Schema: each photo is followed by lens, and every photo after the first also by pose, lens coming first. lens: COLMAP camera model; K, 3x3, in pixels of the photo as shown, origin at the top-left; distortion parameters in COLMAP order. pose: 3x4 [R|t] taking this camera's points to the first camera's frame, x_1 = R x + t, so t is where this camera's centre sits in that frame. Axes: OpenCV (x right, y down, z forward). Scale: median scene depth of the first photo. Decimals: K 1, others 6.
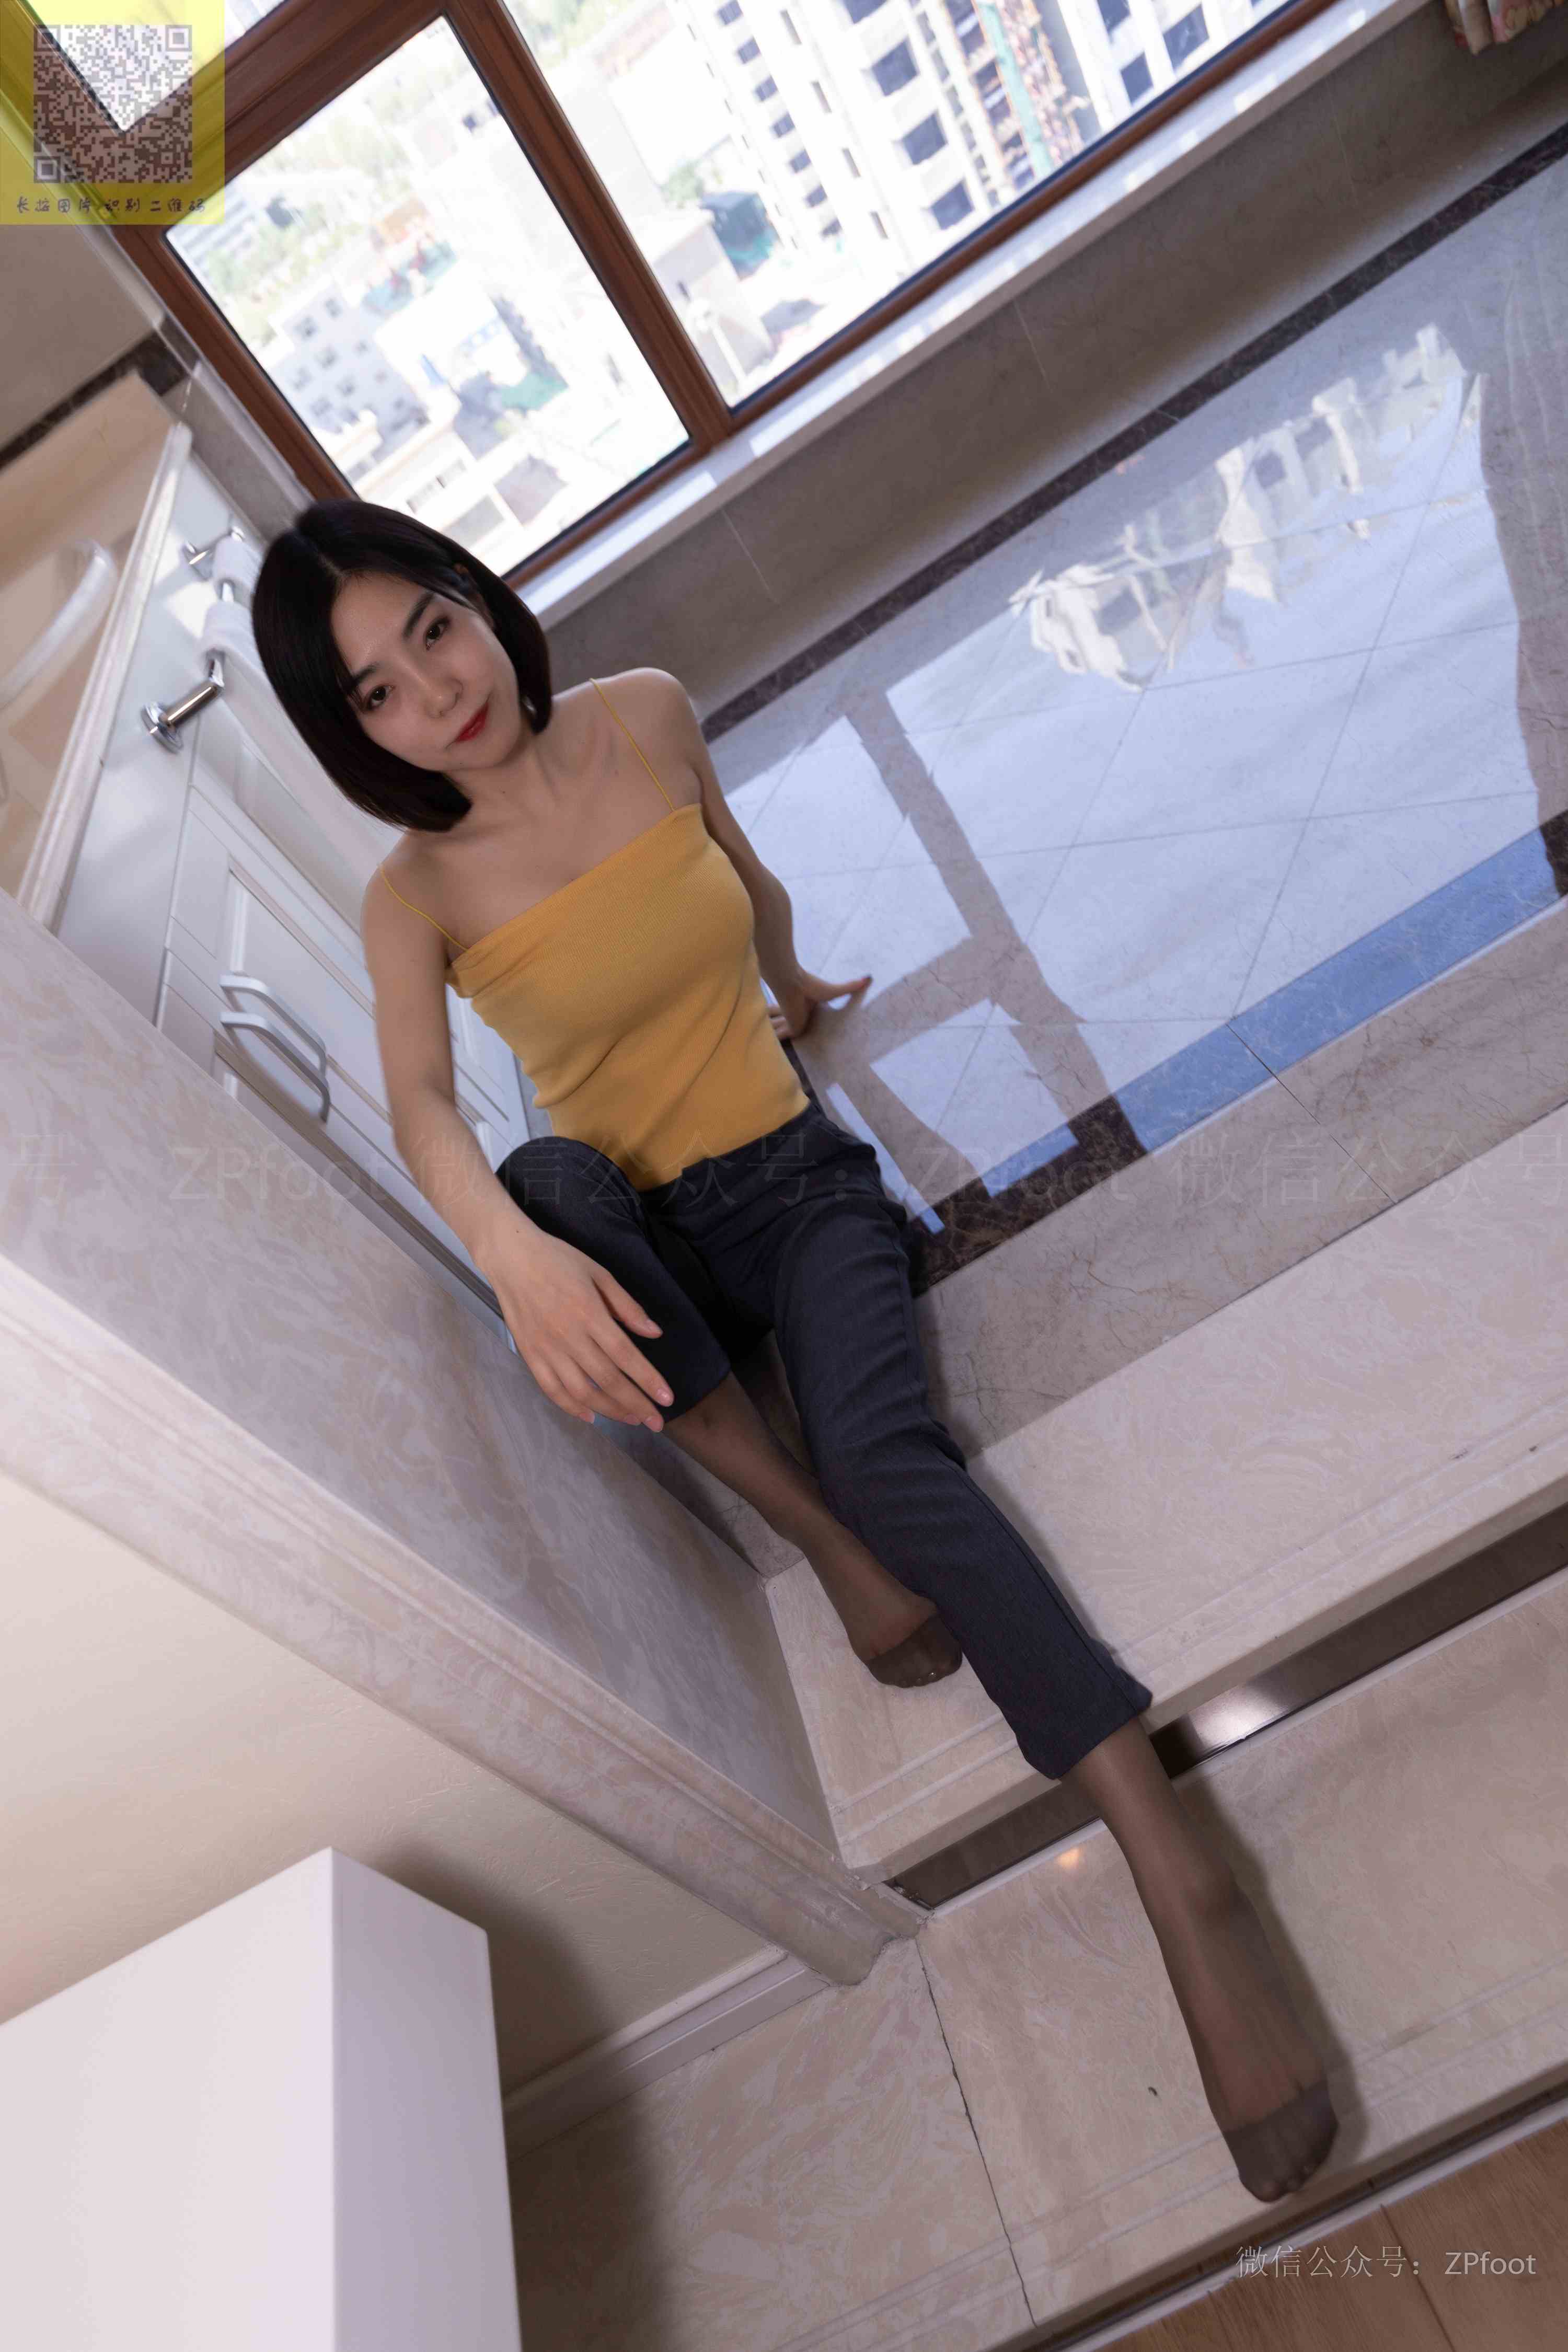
lens RADIAL K [[1526.0, 0, 781.5], [0, 1526.0, 1166.1], [0, 0, 1]] dist [0.005012, -0.001252]
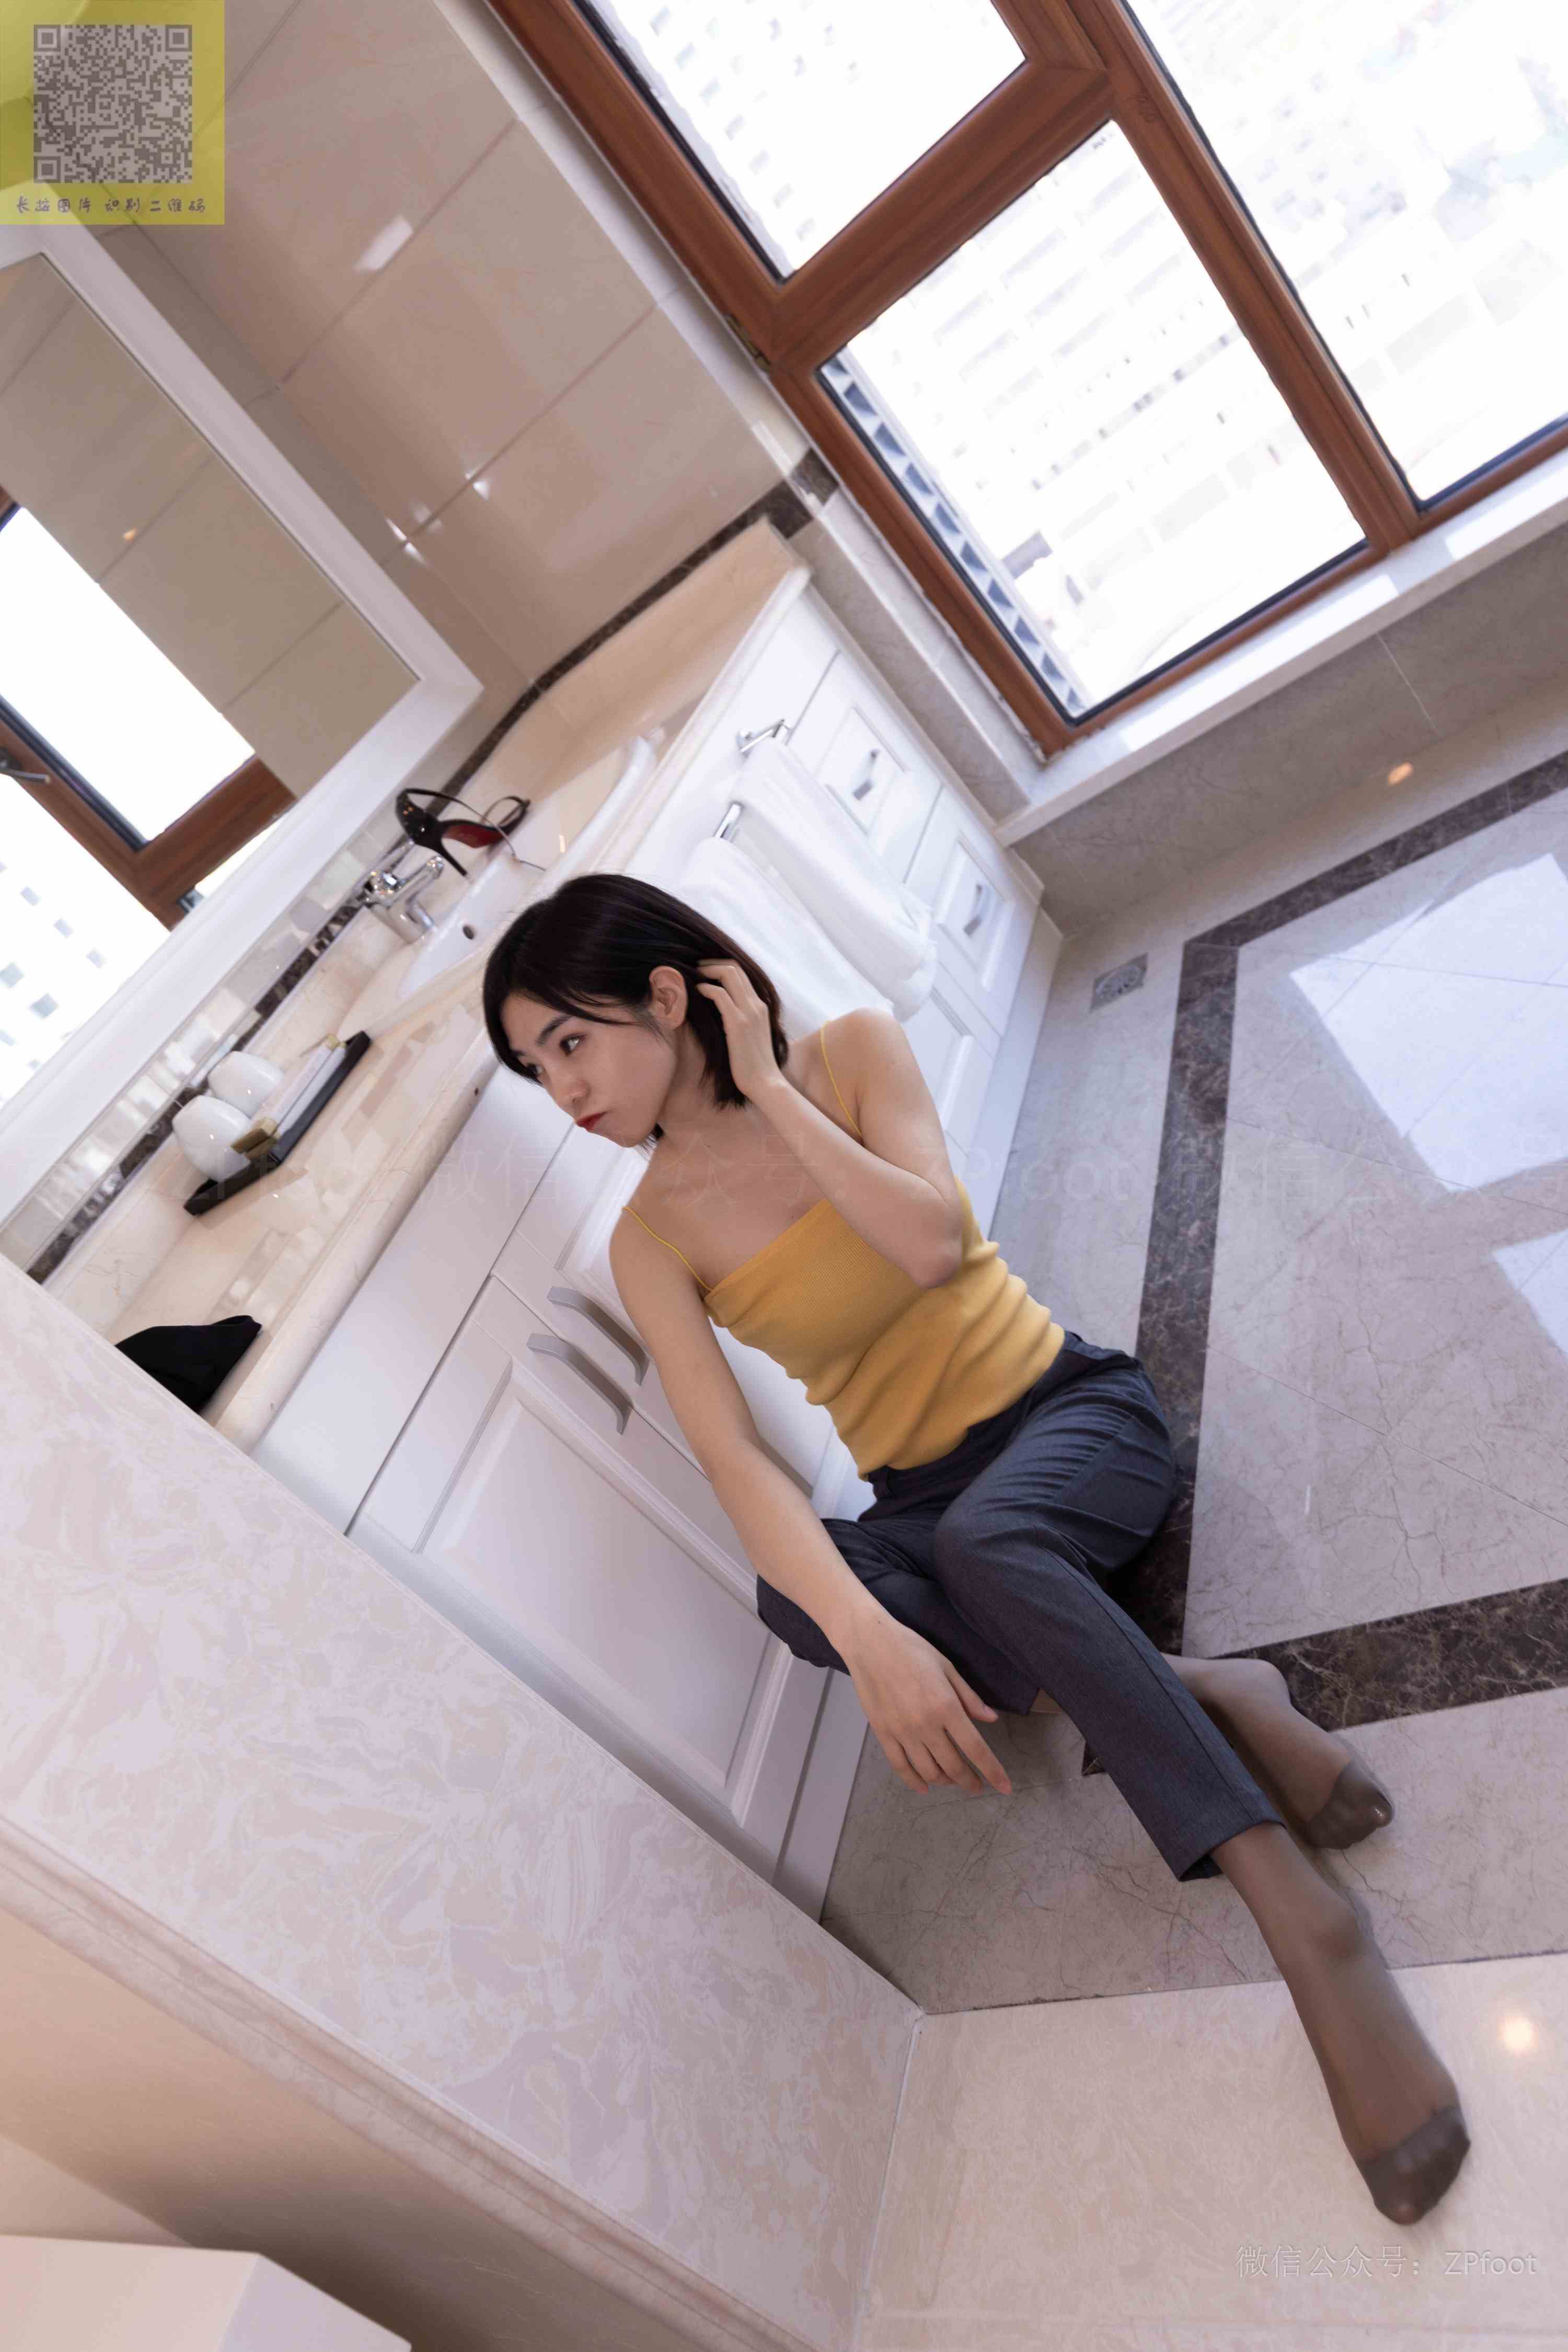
lens RADIAL K [[1656.1, 0, 781.3], [0, 1656.1, 1161.1], [0, 0, 1]] dist [-0.000061, -0.001088]
pose [[0.863464, 0.183297, -0.469929, 0.282138], [-0.151534, 0.982866, 0.104937, -0.328028], [0.481112, -0.019399, 0.876445, 0.042563]]
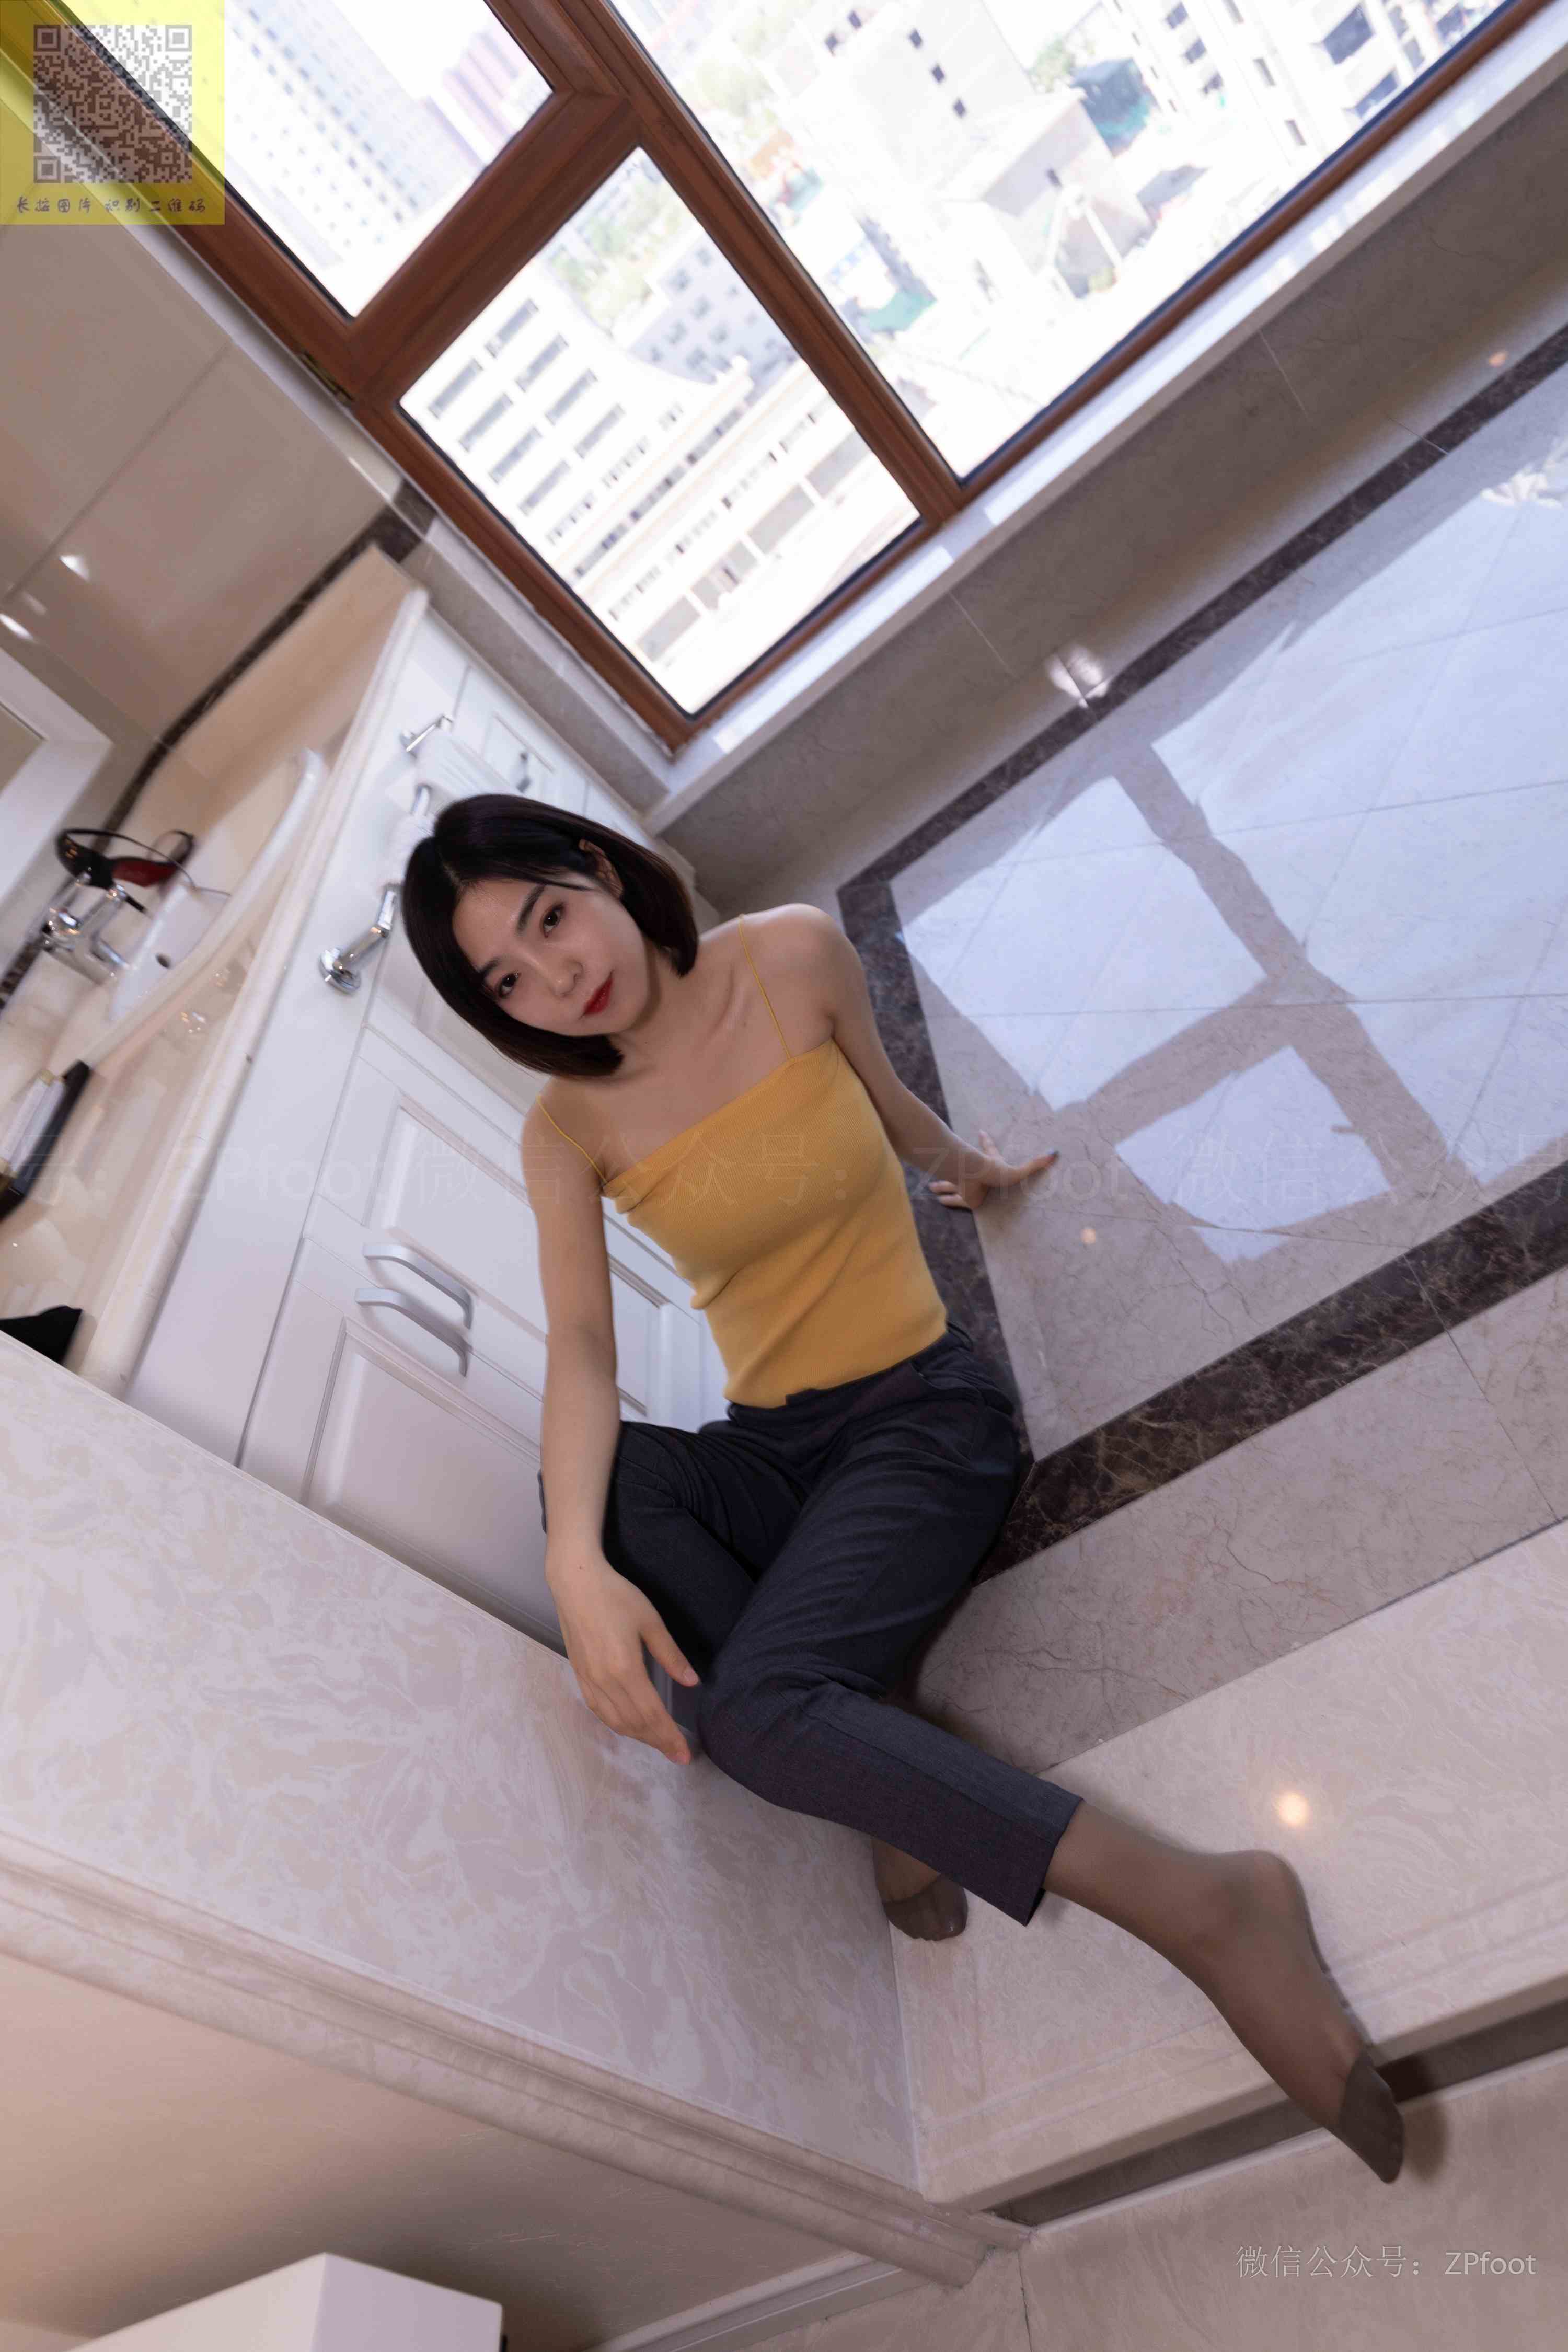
lens RADIAL K [[1529.1, 0, 788.2], [0, 1529.1, 1166.9], [0, 0, 1]] dist [0.006279, -0.002751]
pose [[0.969231, -0.014750, -0.245709, 0.164284], [0.026254, 0.998704, 0.043611, -0.197279], [0.244747, -0.048720, 0.968362, 0.039118]]
